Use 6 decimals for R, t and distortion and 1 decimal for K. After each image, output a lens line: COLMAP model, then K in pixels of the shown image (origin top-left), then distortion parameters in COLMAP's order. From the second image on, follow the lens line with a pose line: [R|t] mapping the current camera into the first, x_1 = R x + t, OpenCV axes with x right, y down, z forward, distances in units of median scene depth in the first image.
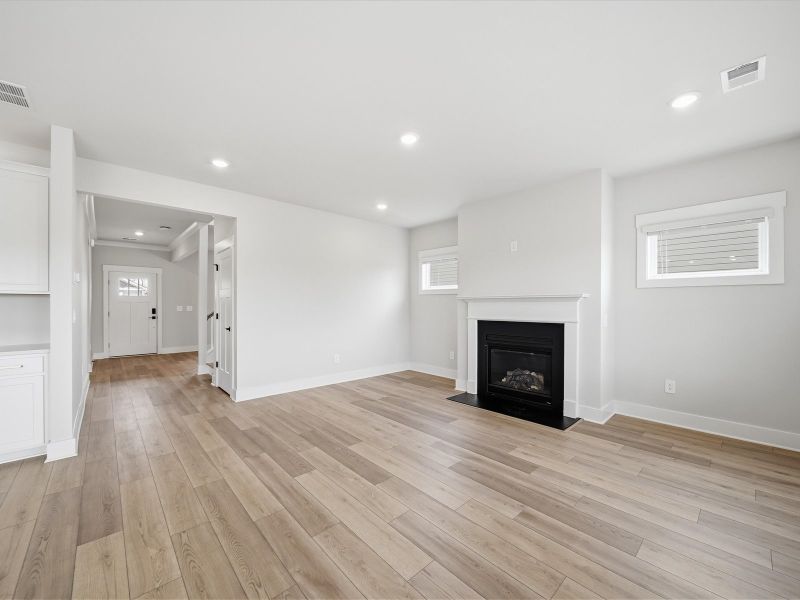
lens RADIAL K [[322.1, 0, 401.7], [0, 322.1, 303.4], [0, 0, 1]] dist [-0.002433, -0.000318]
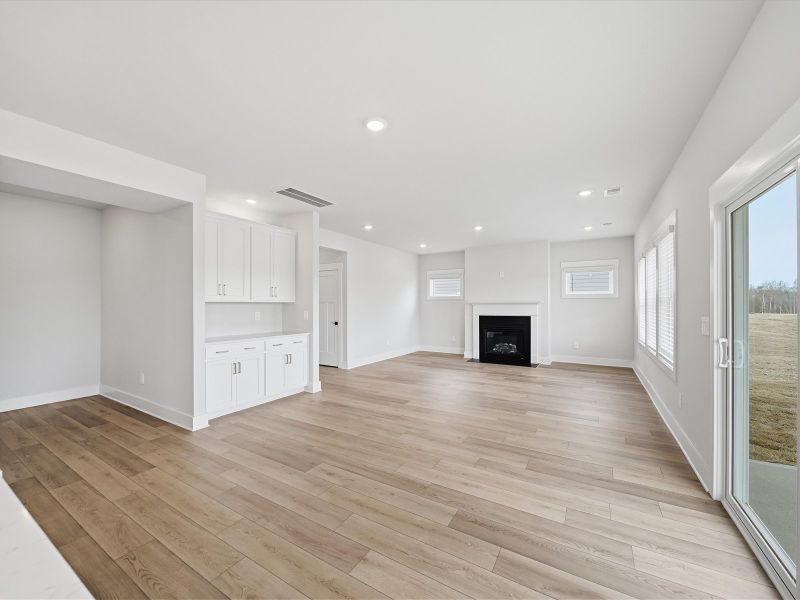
lens RADIAL K [[322.1, 0, 401.7], [0, 322.1, 303.4], [0, 0, 1]] dist [-0.002433, -0.000318]
pose [[0.960471, -0.002244, 0.278371, -0.694552], [0.002542, 0.999997, -0.000710, -0.014090], [-0.278368, 0.001390, 0.960473, -0.579924]]
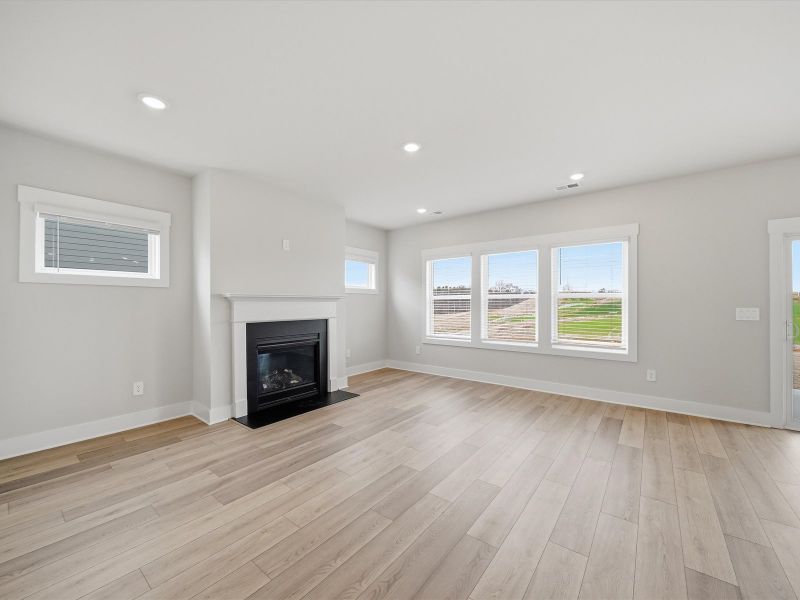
lens RADIAL K [[322.1, 0, 401.7], [0, 322.1, 303.4], [0, 0, 1]] dist [-0.002433, -0.000318]
pose [[-0.162009, 0.001369, 0.986788, -0.683020], [-0.003708, 0.999991, -0.001996, 0.003487], [-0.986782, -0.003983, -0.162003, 0.810572]]
